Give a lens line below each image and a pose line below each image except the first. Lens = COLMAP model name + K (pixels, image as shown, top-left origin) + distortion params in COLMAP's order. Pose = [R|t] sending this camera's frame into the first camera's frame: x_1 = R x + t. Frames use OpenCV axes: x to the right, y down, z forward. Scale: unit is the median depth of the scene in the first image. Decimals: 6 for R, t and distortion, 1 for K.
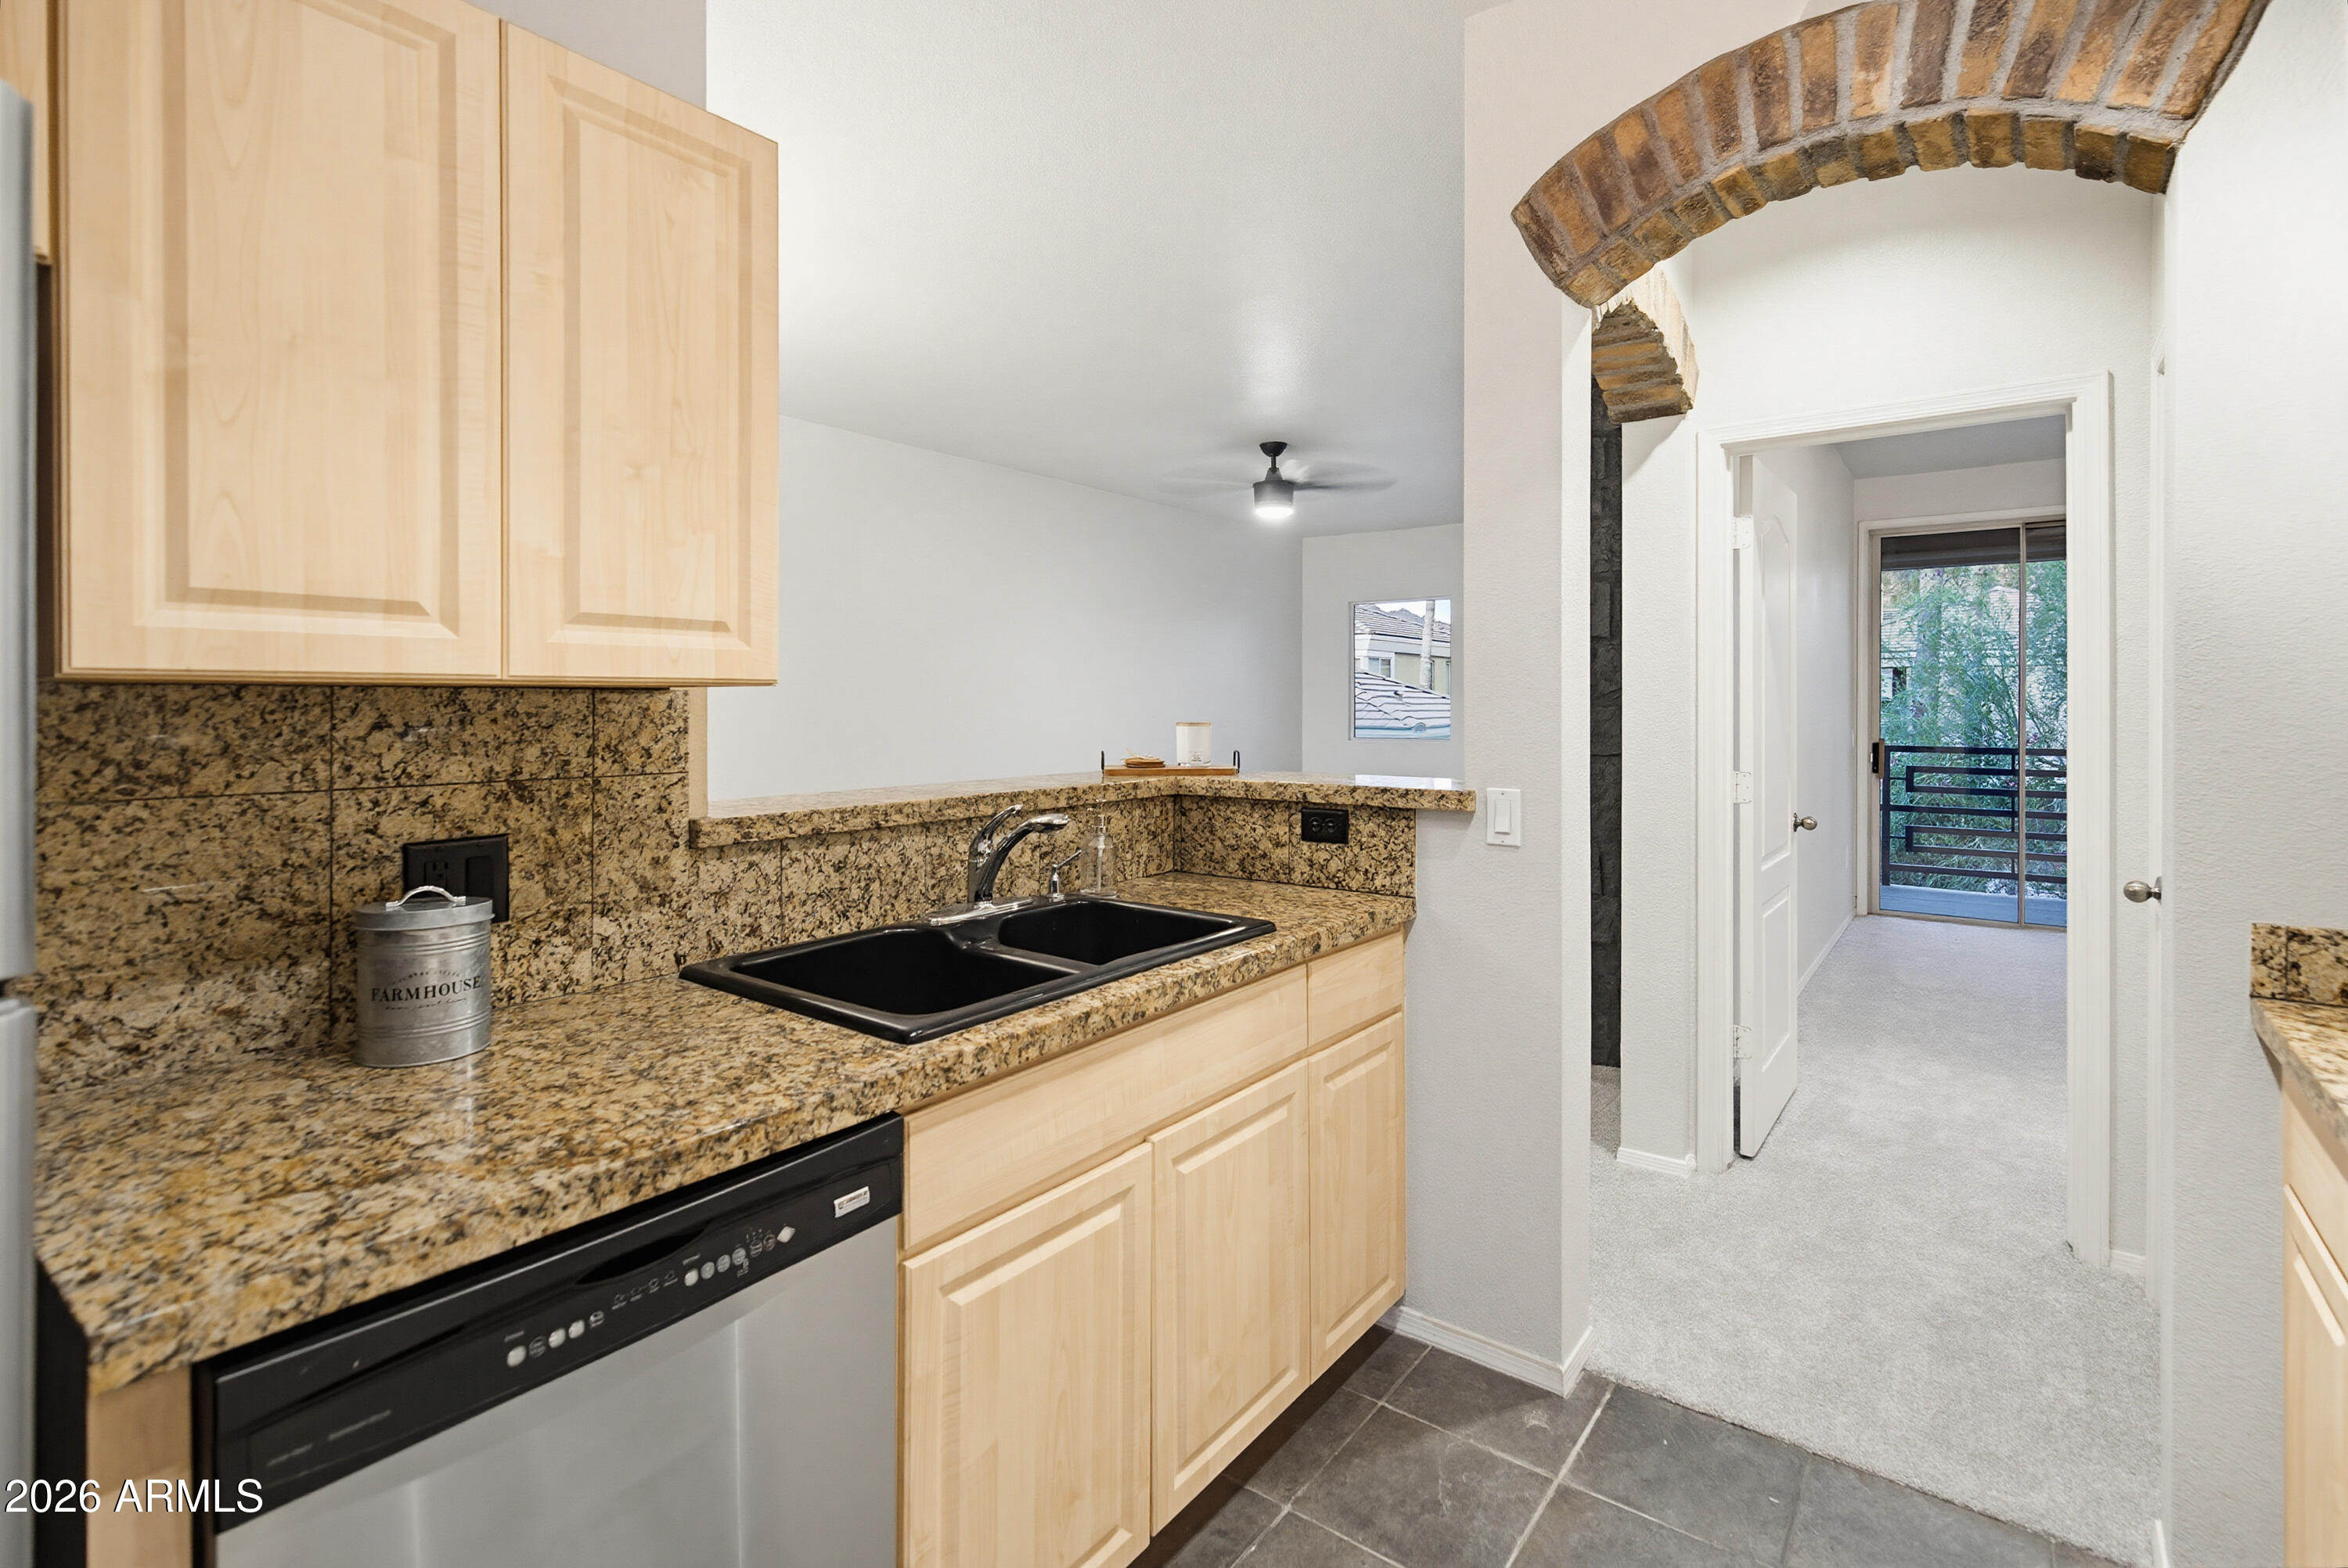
lens RADIAL K [[1088.3, 0, 1182.3], [0, 1088.3, 706.5], [0, 0, 1]] dist [0.002108, 0.000202]
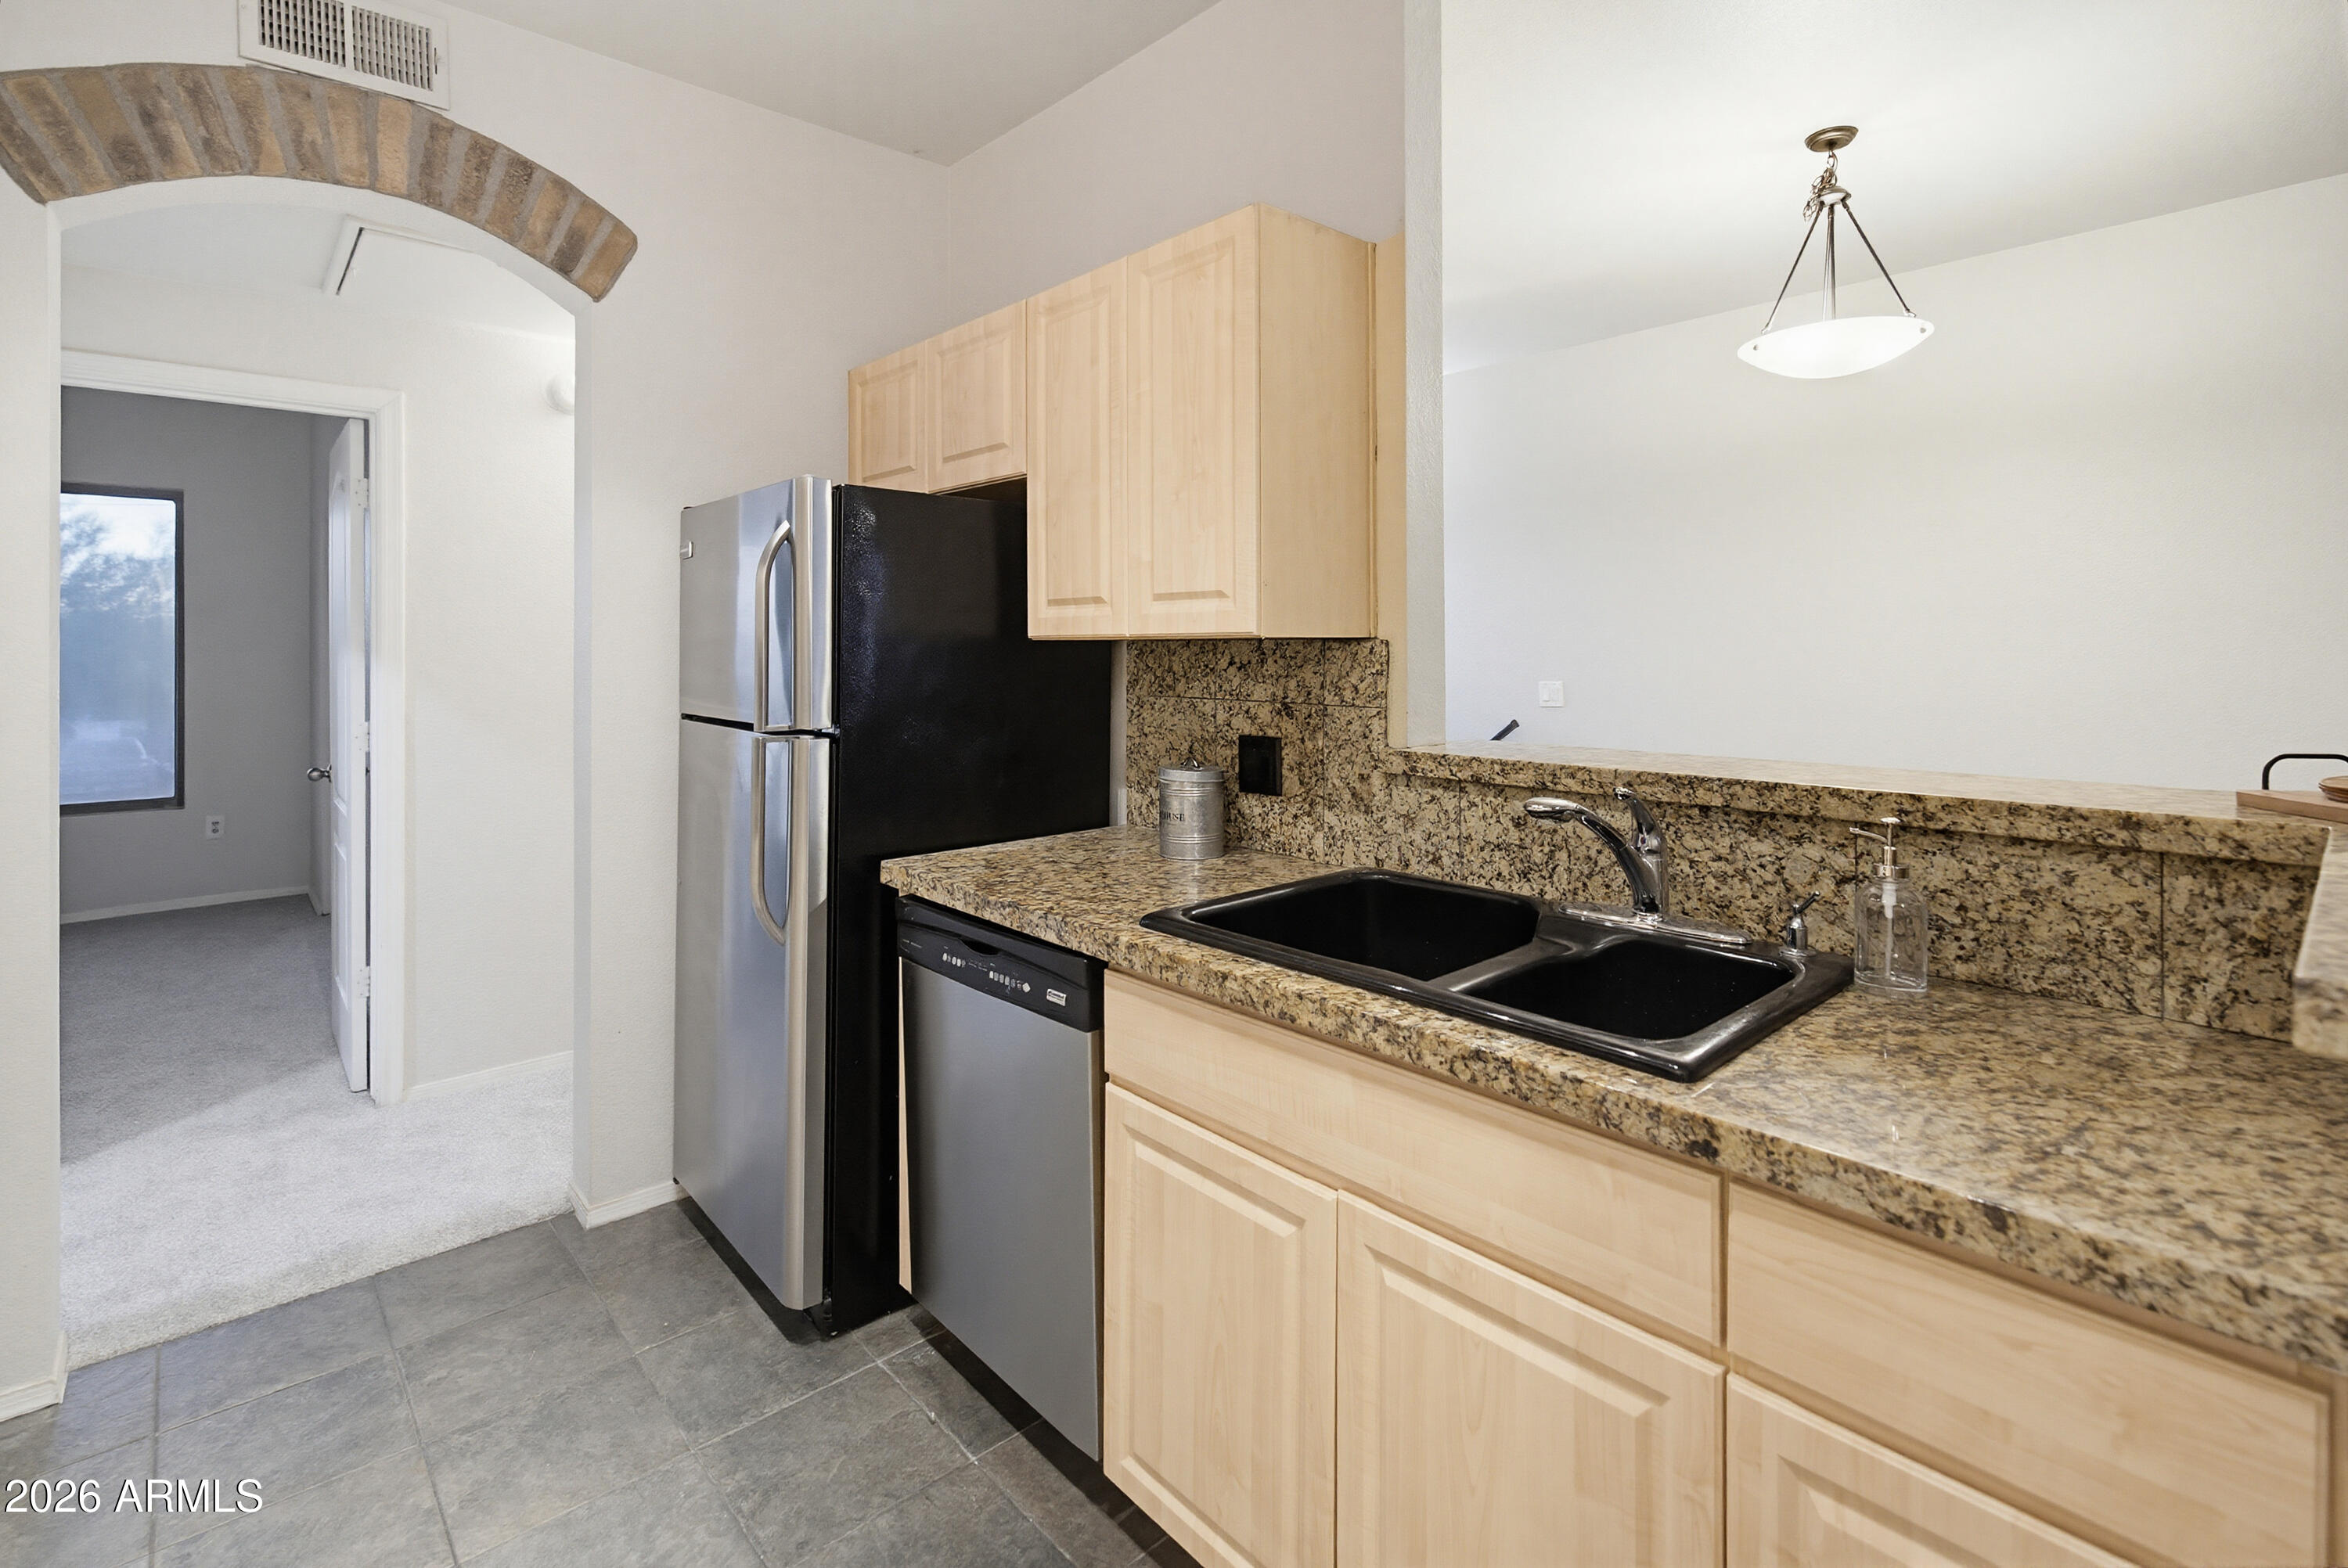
lens RADIAL K [[1088.3, 0, 1165.9], [0, 1088.3, 641.5], [0, 0, 1]] dist [0.002108, 0.000202]
pose [[-0.185578, -0.001654, -0.982628, 0.785930], [-0.000018, 0.999999, -0.001680, -0.010674], [0.982629, -0.000294, -0.185578, 1.017116]]
